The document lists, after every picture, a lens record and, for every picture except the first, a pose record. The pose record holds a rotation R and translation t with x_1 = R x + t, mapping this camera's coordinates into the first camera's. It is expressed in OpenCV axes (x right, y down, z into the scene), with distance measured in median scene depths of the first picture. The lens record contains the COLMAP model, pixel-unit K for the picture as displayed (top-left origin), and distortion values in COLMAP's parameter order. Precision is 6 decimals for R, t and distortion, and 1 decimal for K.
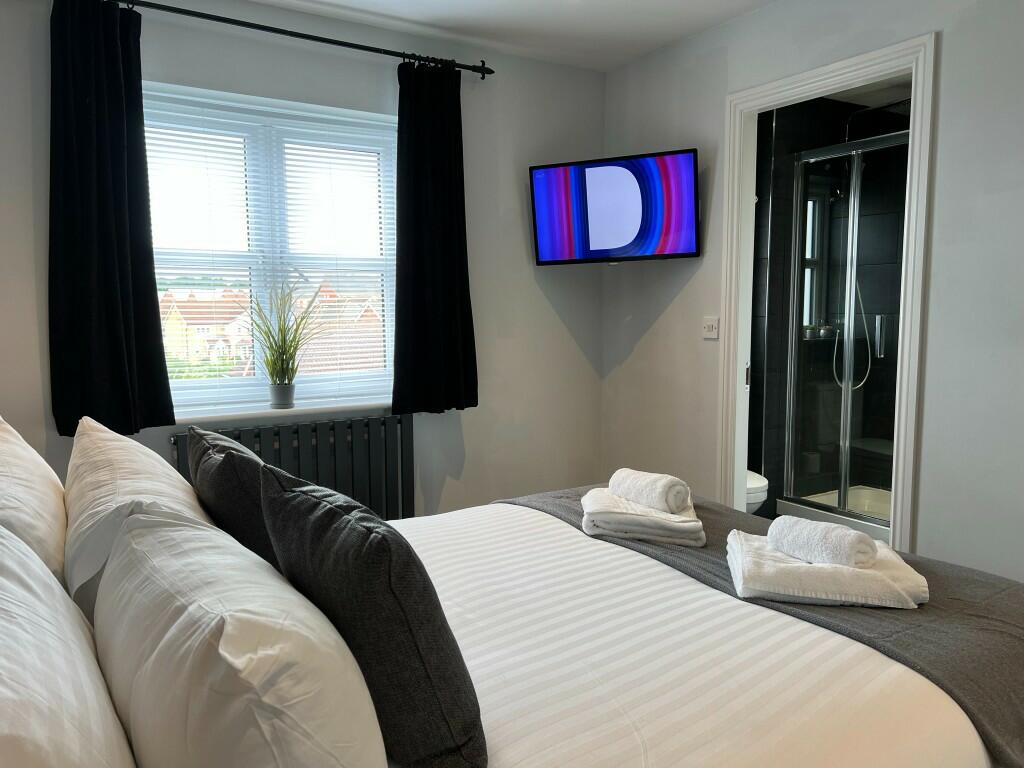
lens RADIAL K [[764.4, 0, 509.3], [0, 764.4, 386.9], [0, 0, 1]] dist [-0.011946, -0.004992]
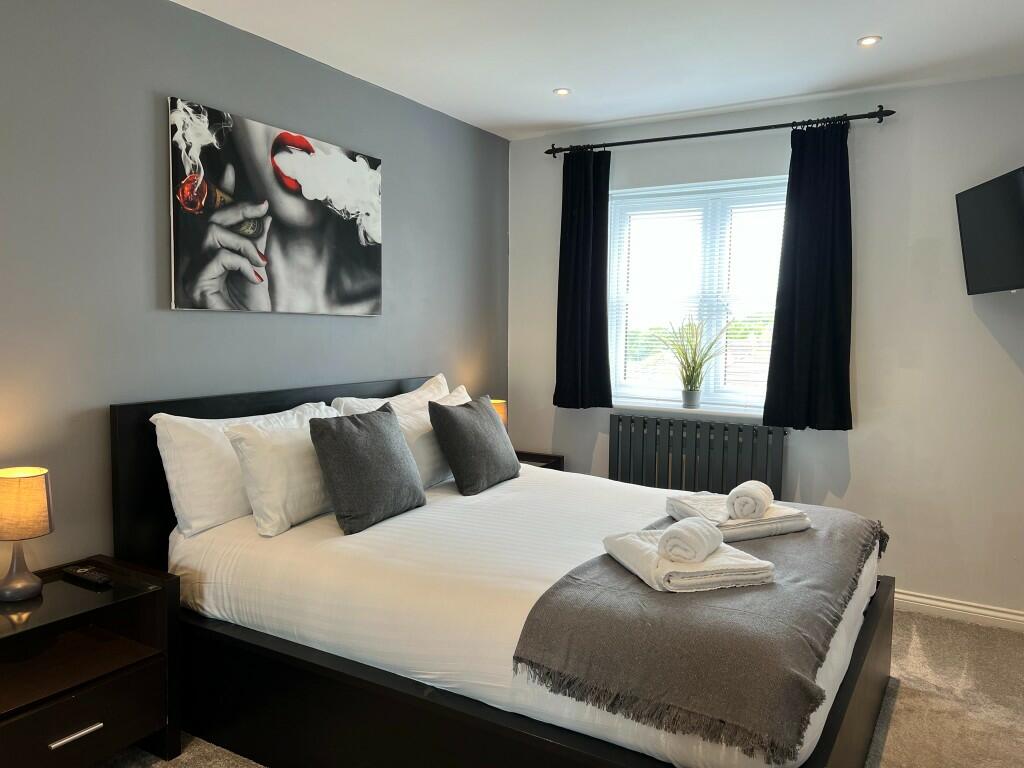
lens RADIAL K [[764.4, 0, 508.2], [0, 764.4, 384.4], [0, 0, 1]] dist [-0.011946, -0.004992]
pose [[0.415425, 0.086218, -0.905532, 0.772616], [-0.103848, 0.993484, 0.046950, -0.043030], [0.903680, 0.074534, 0.421672, 0.128319]]
